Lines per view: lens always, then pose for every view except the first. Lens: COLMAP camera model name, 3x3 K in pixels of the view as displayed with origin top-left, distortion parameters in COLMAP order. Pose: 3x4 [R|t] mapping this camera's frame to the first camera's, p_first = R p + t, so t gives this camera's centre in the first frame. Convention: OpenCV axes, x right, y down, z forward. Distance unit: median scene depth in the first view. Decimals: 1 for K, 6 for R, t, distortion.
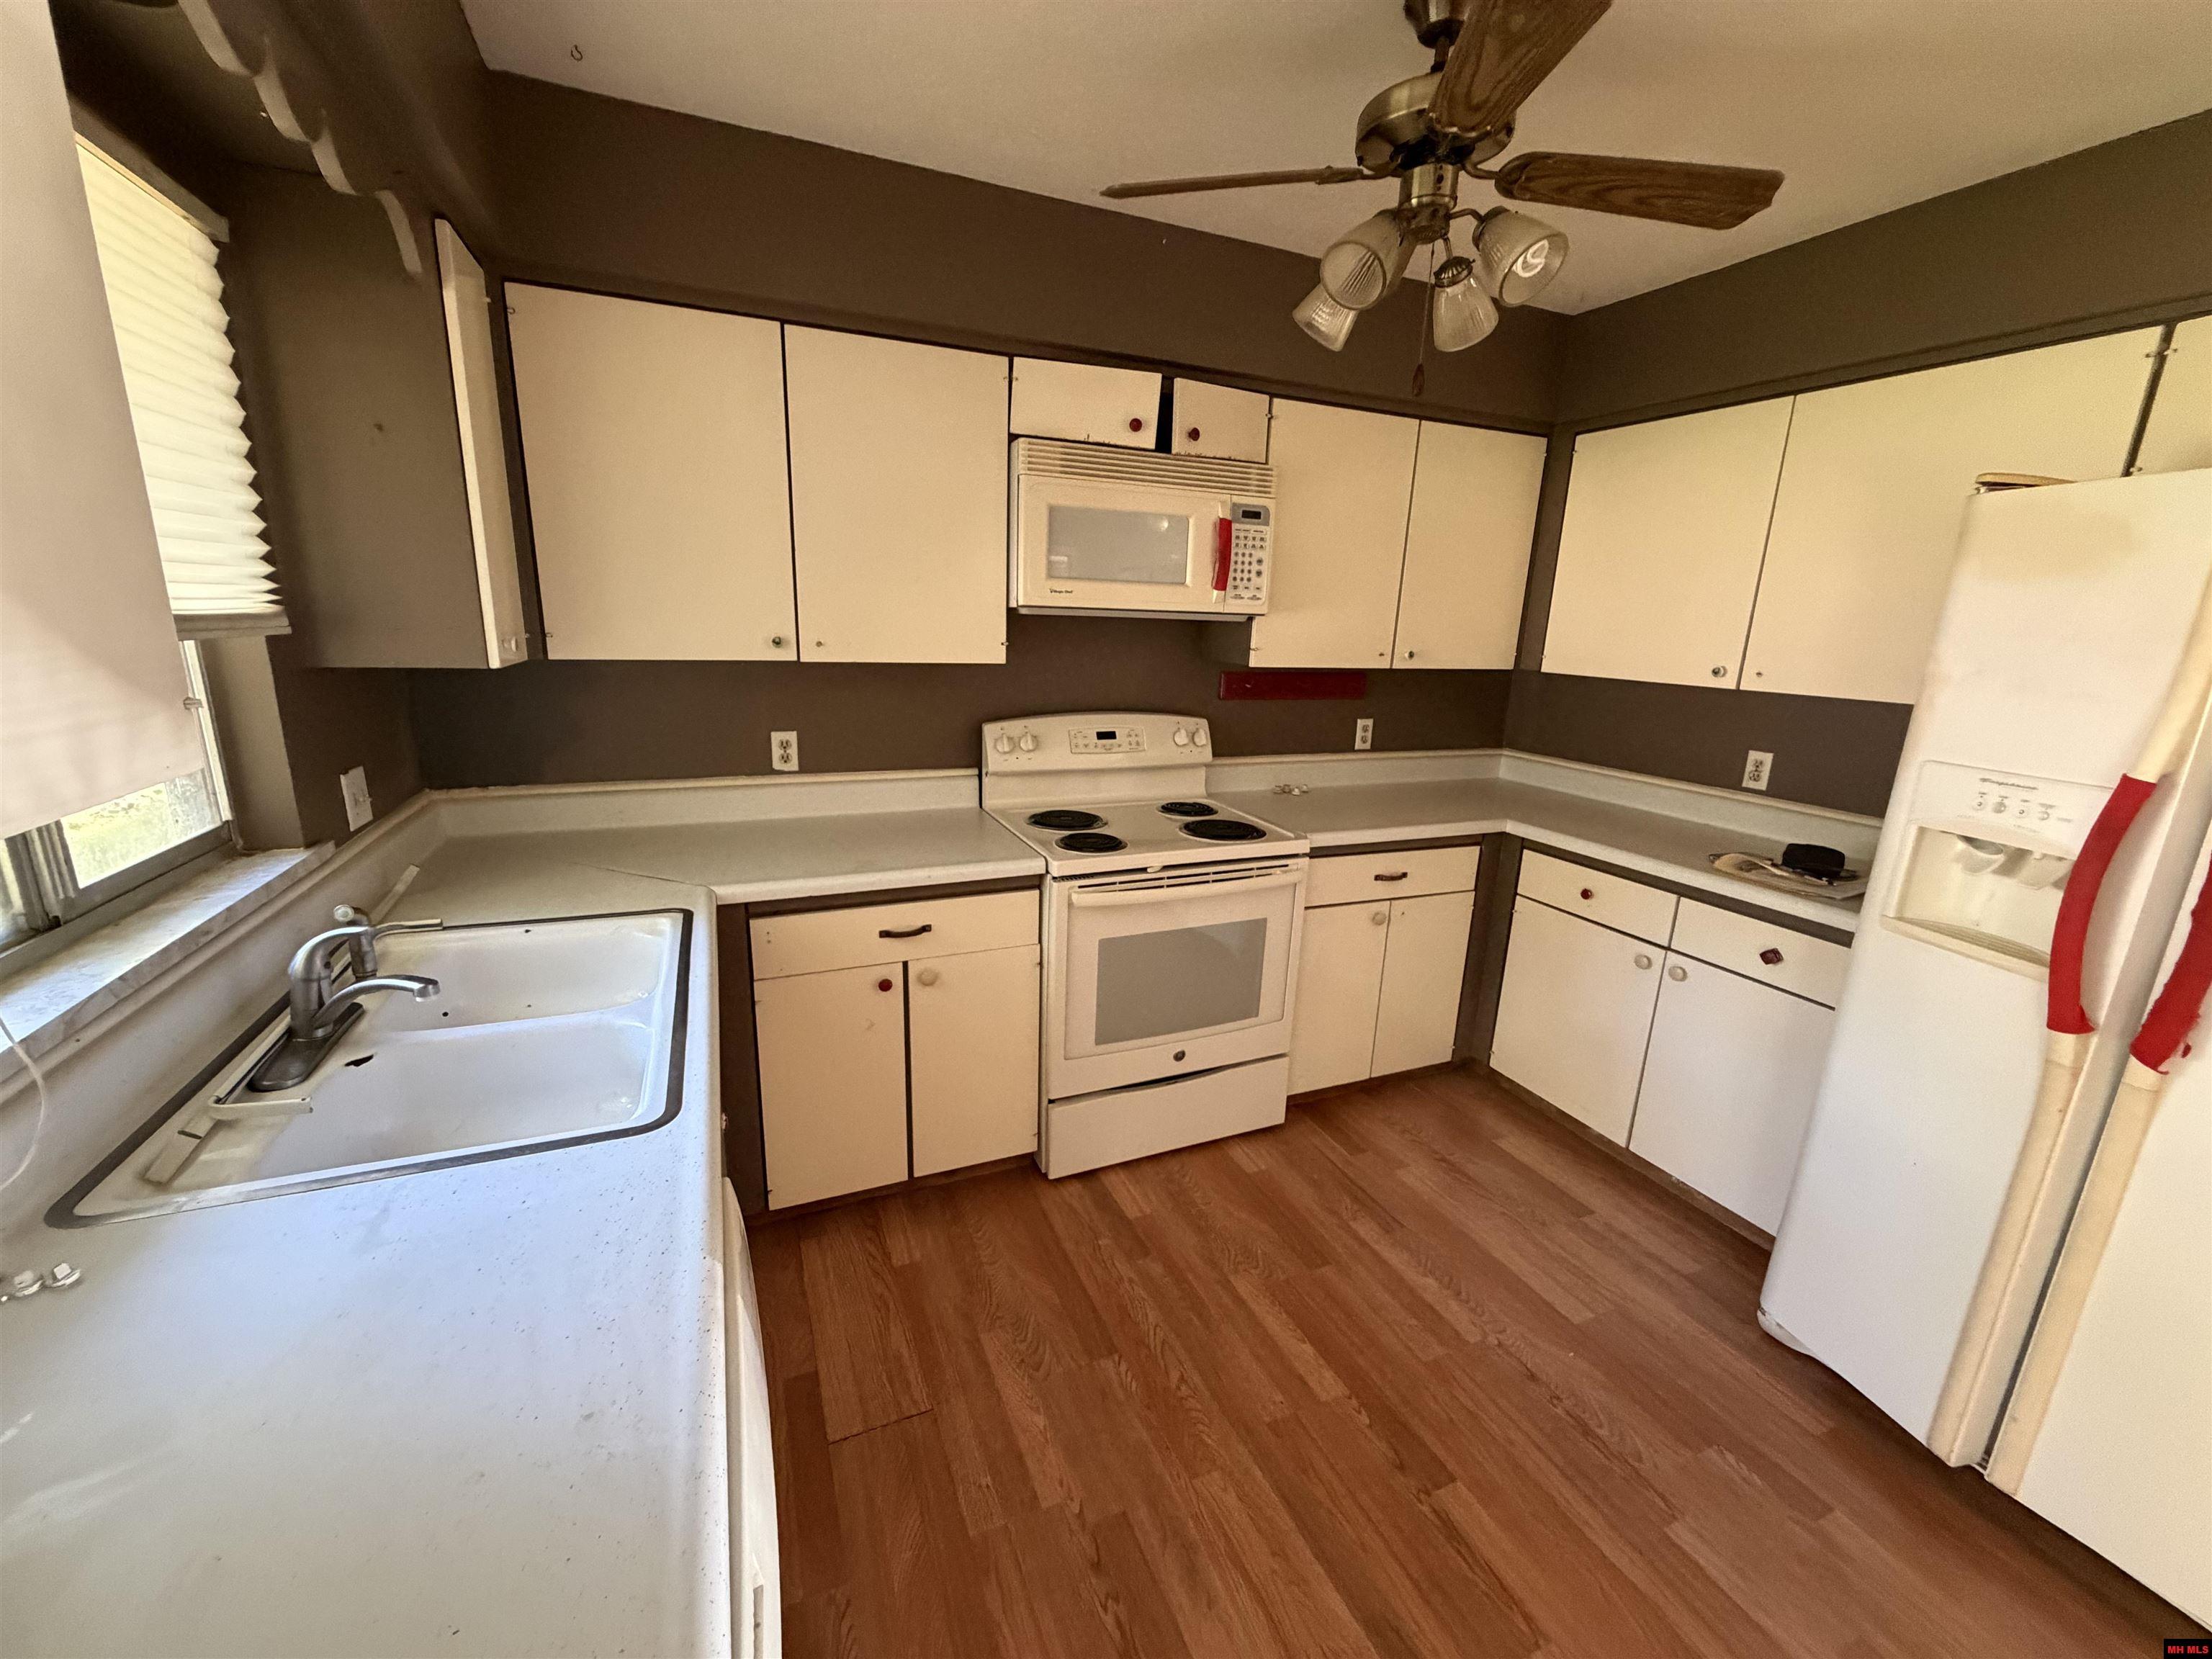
lens RADIAL K [[877.6, 0, 1098.0], [0, 877.6, 831.0], [0, 0, 1]] dist [-0.004380, -0.000247]
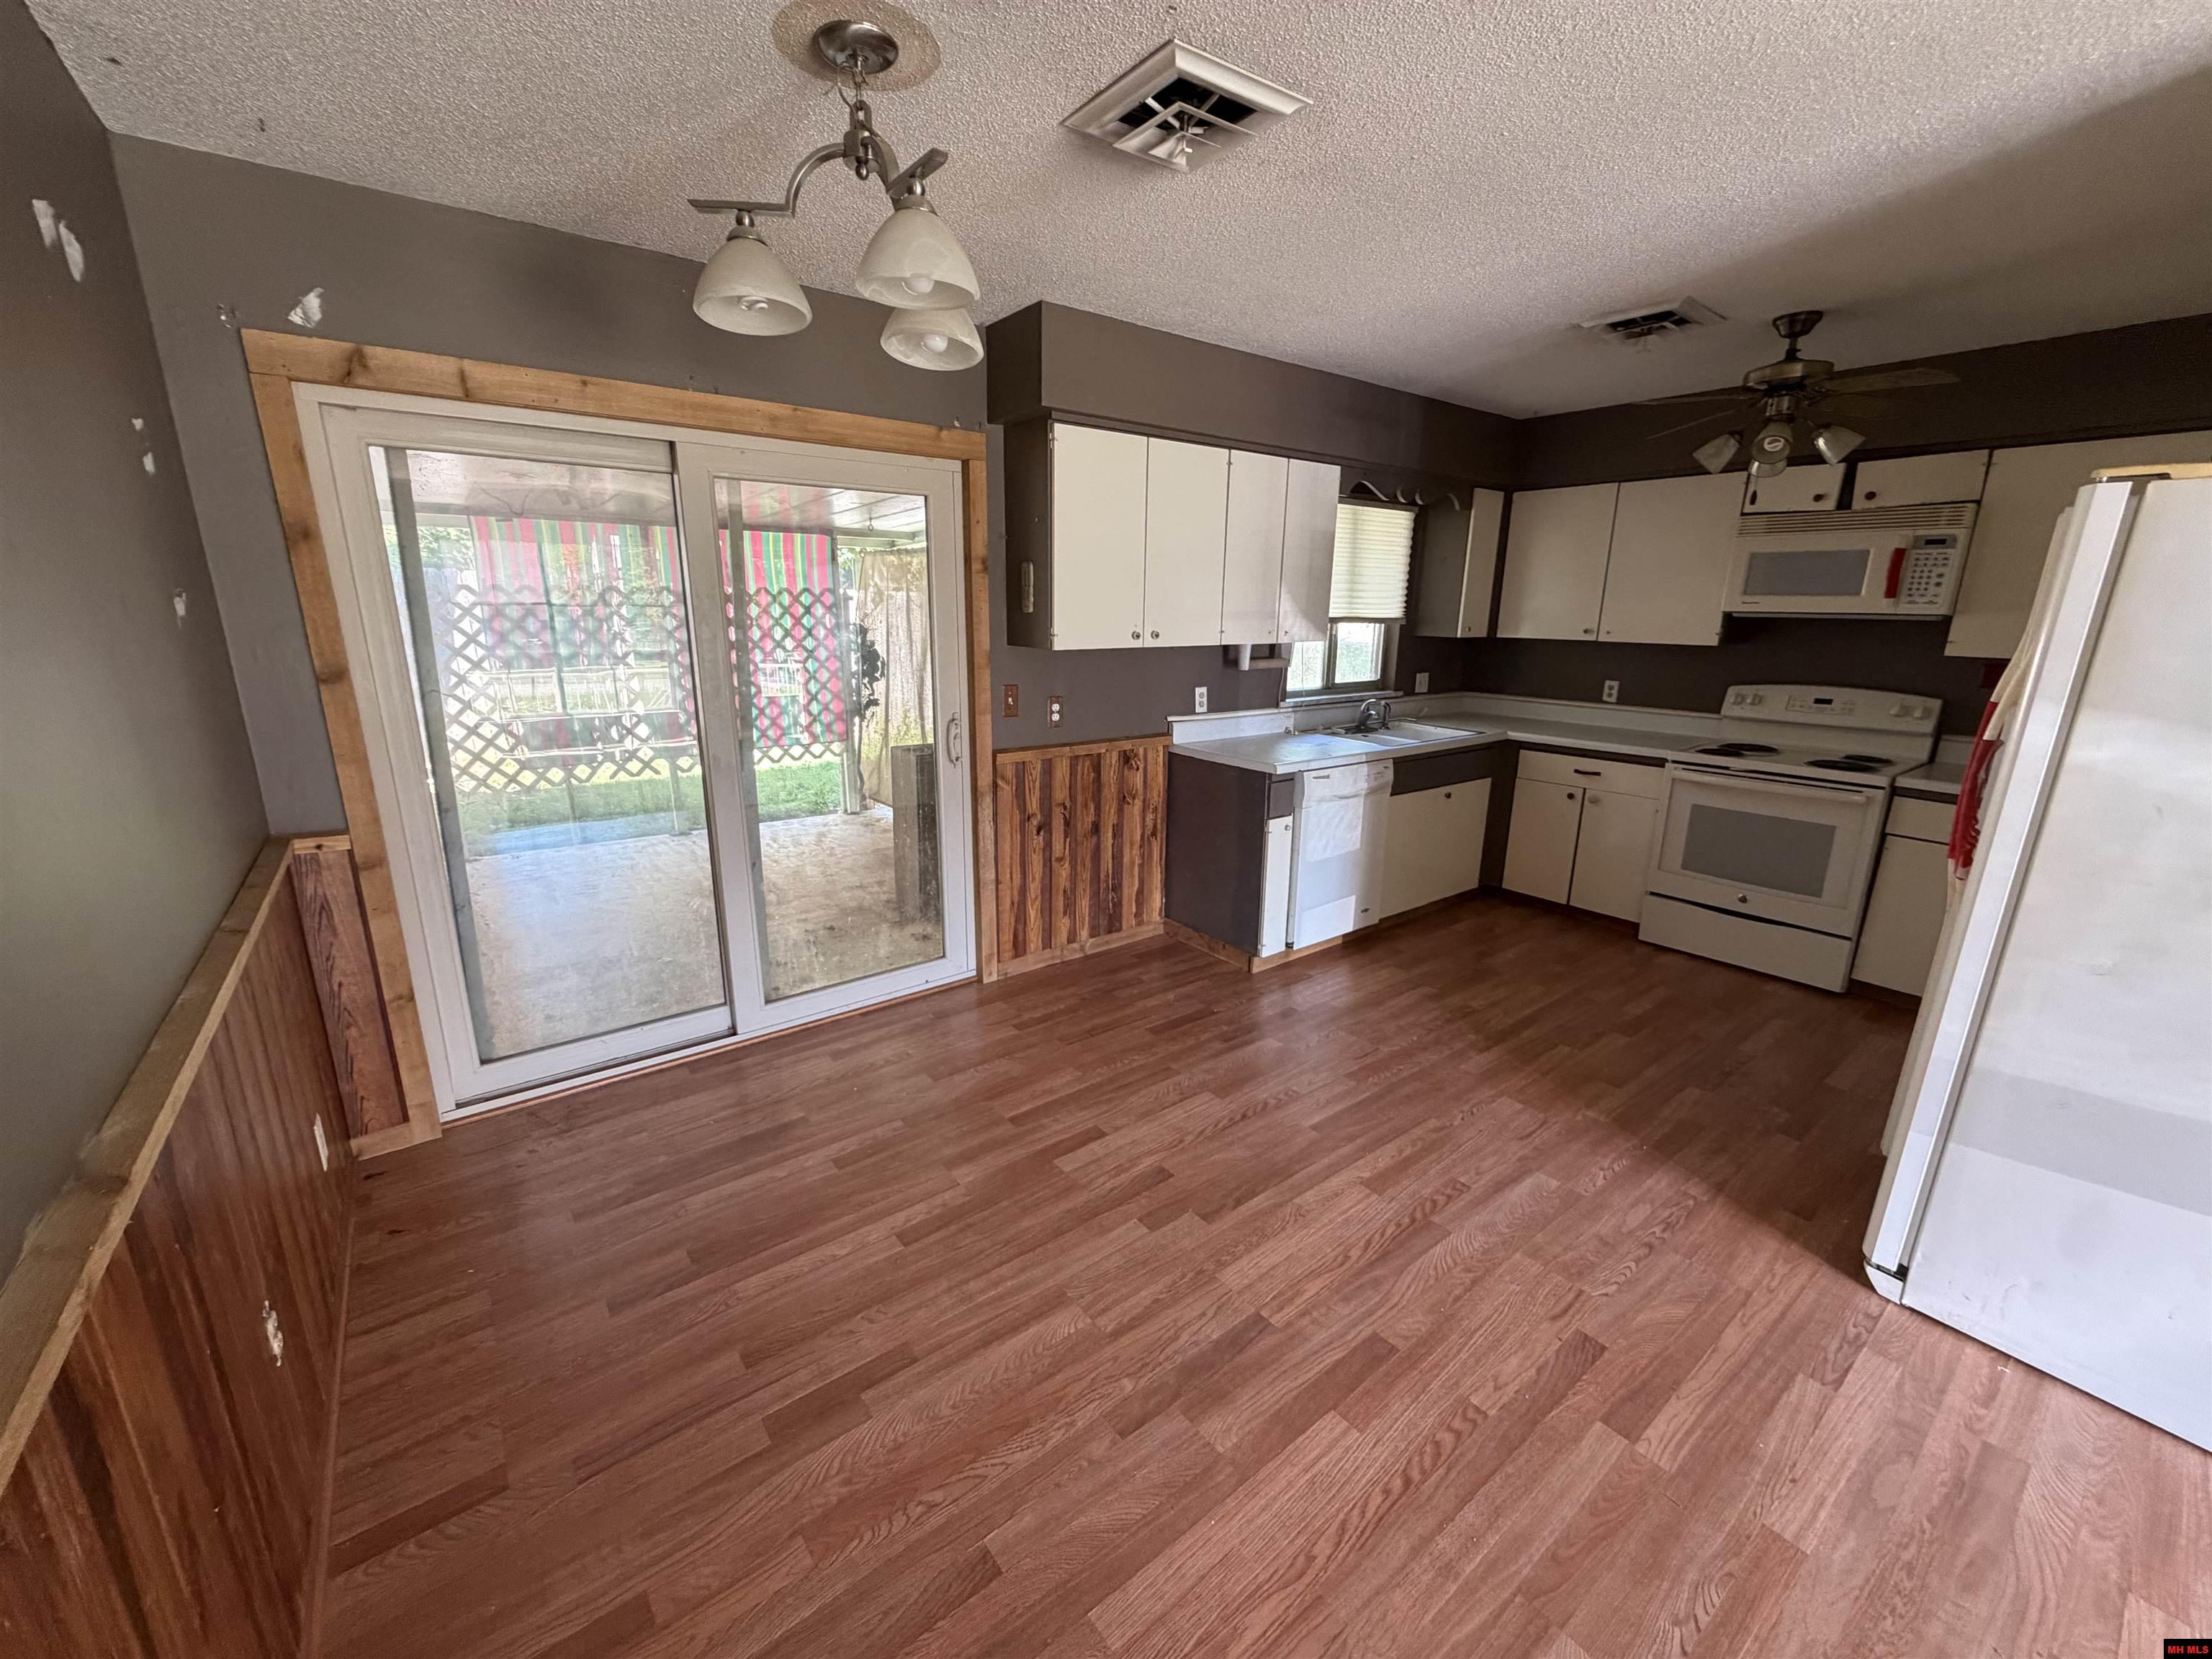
lens RADIAL K [[877.6, 0, 1098.0], [0, 877.6, 831.0], [0, 0, 1]] dist [-0.004380, -0.000247]
pose [[0.245803, 0.214575, -0.945272, 1.318267], [-0.236537, 0.958988, 0.156181, 0.177529], [0.940017, 0.185202, 0.286477, -0.565703]]
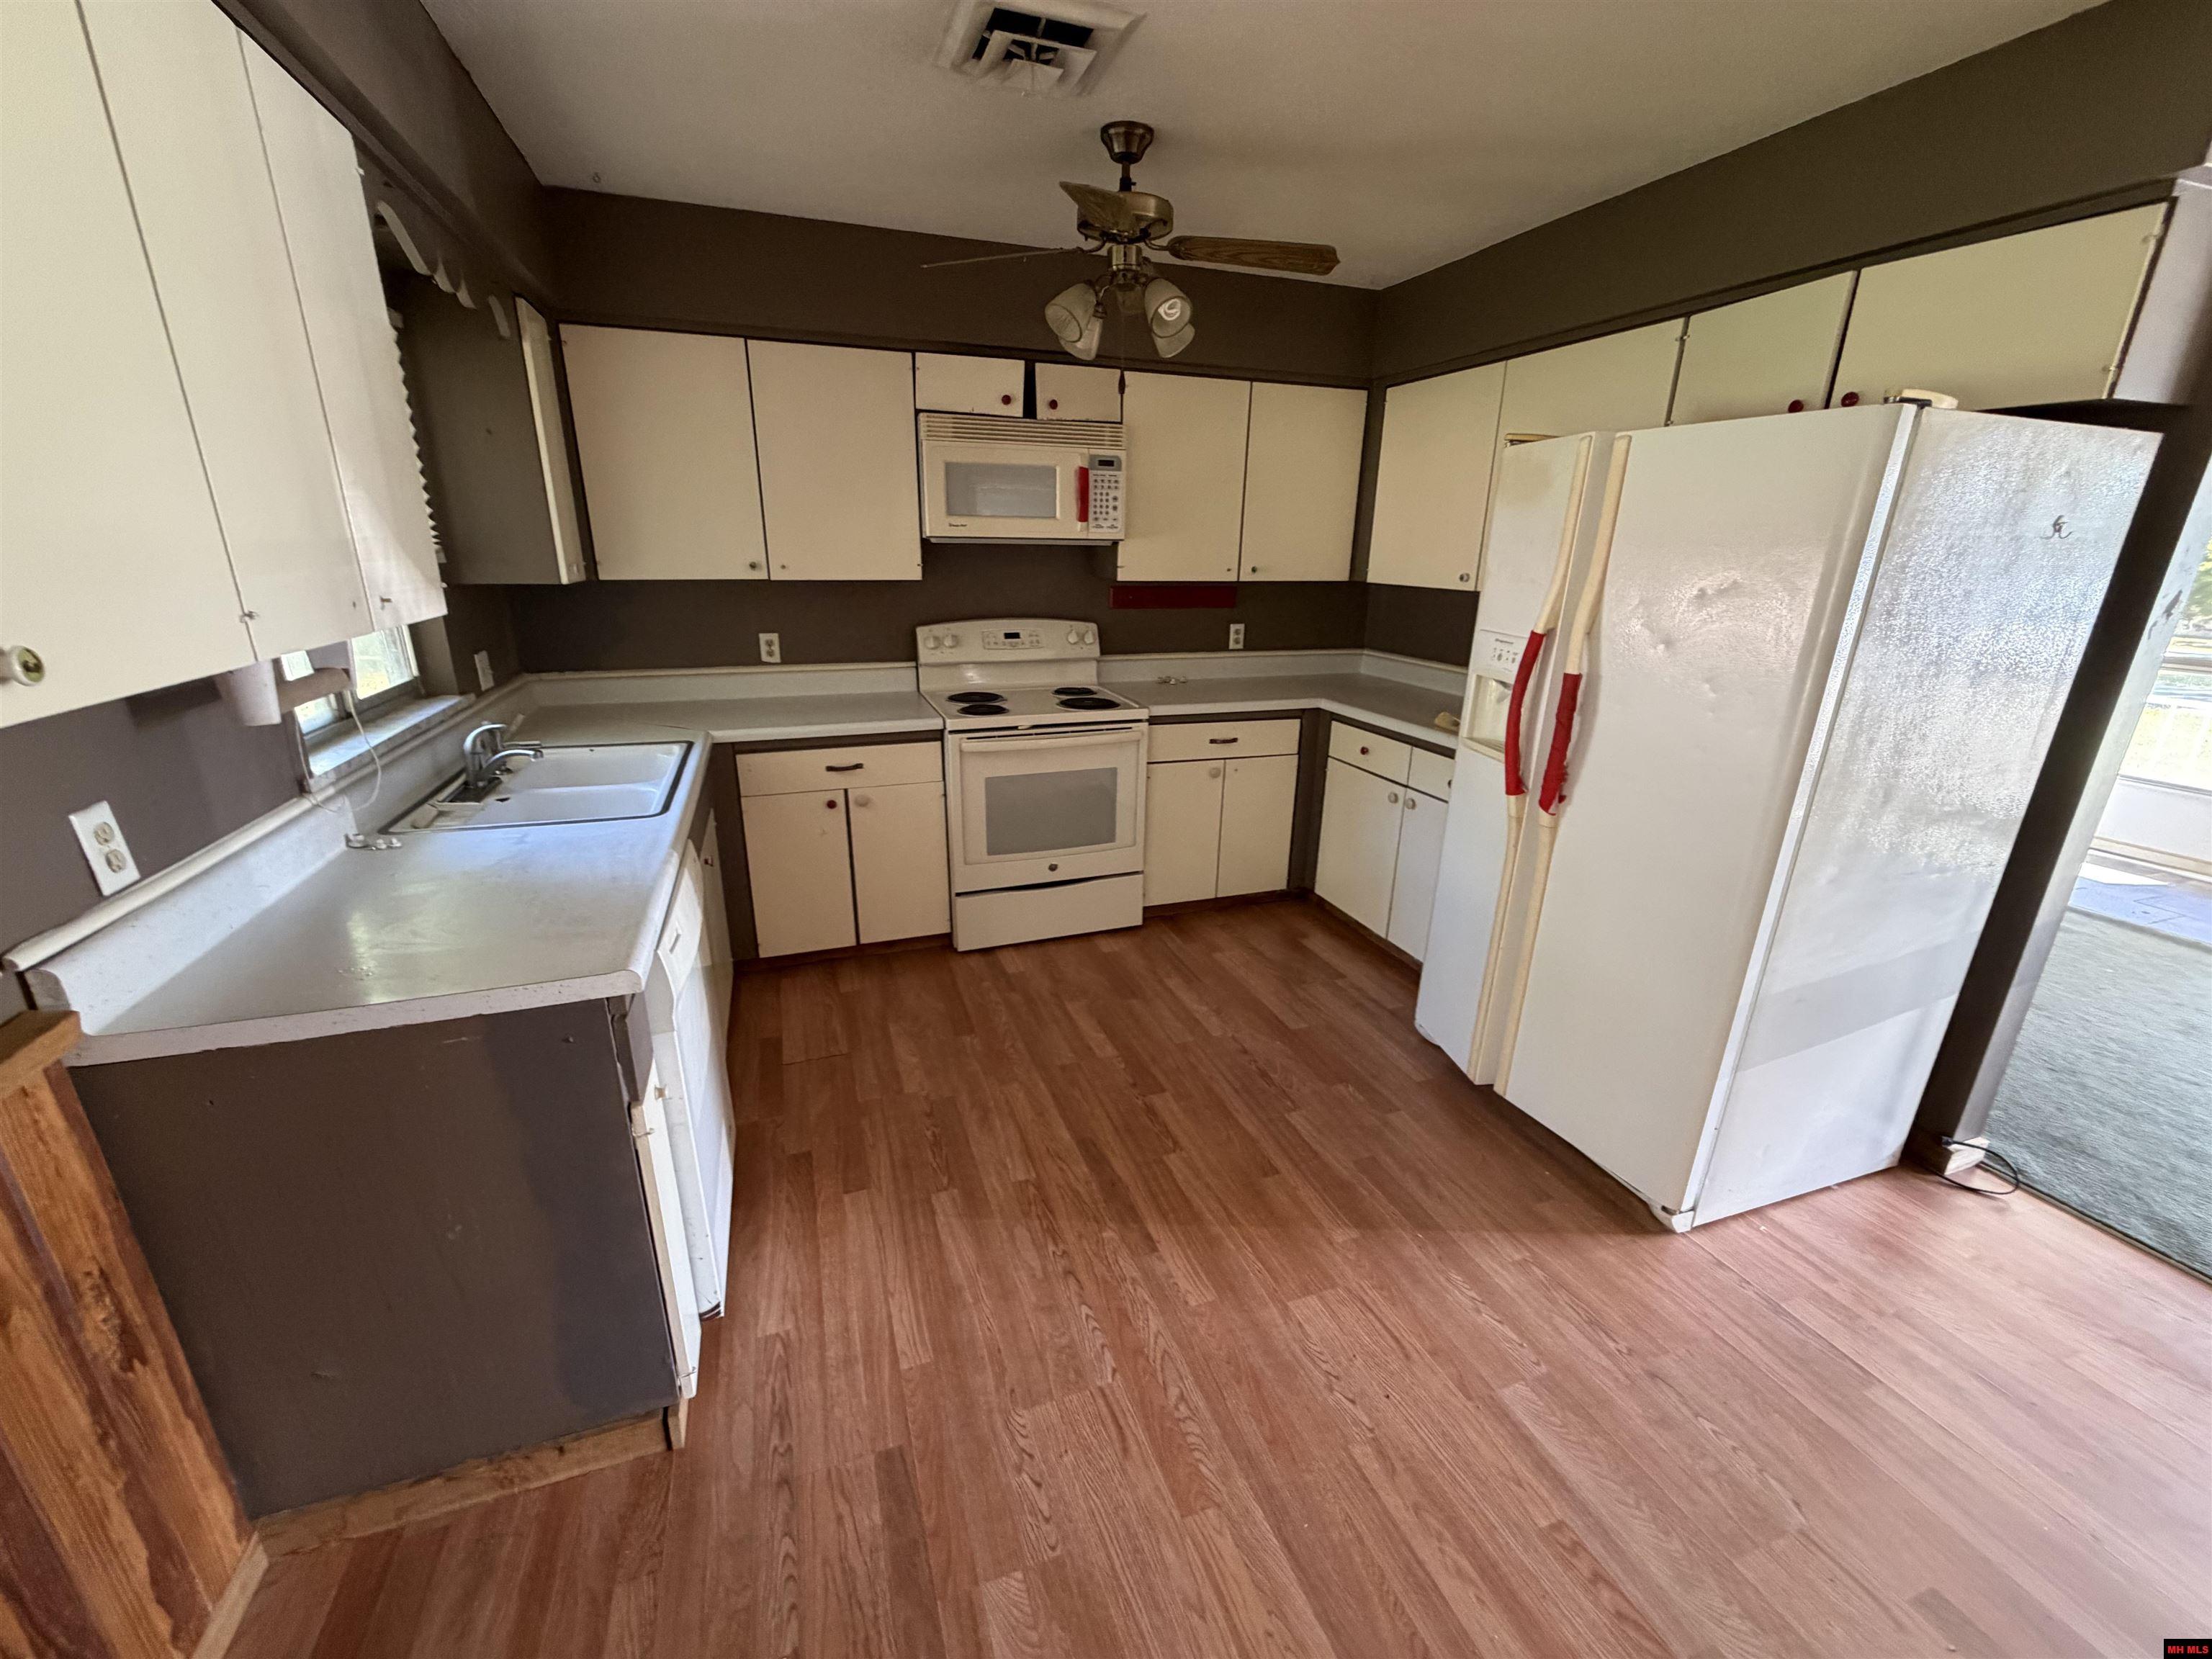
lens RADIAL K [[877.6, 0, 1098.0], [0, 877.6, 831.0], [0, 0, 1]] dist [-0.004380, -0.000247]
pose [[0.997853, 0.002122, -0.065460, 0.267400], [0.002661, 0.997336, 0.072893, 0.104343], [0.065440, -0.072910, 0.995189, -0.386183]]
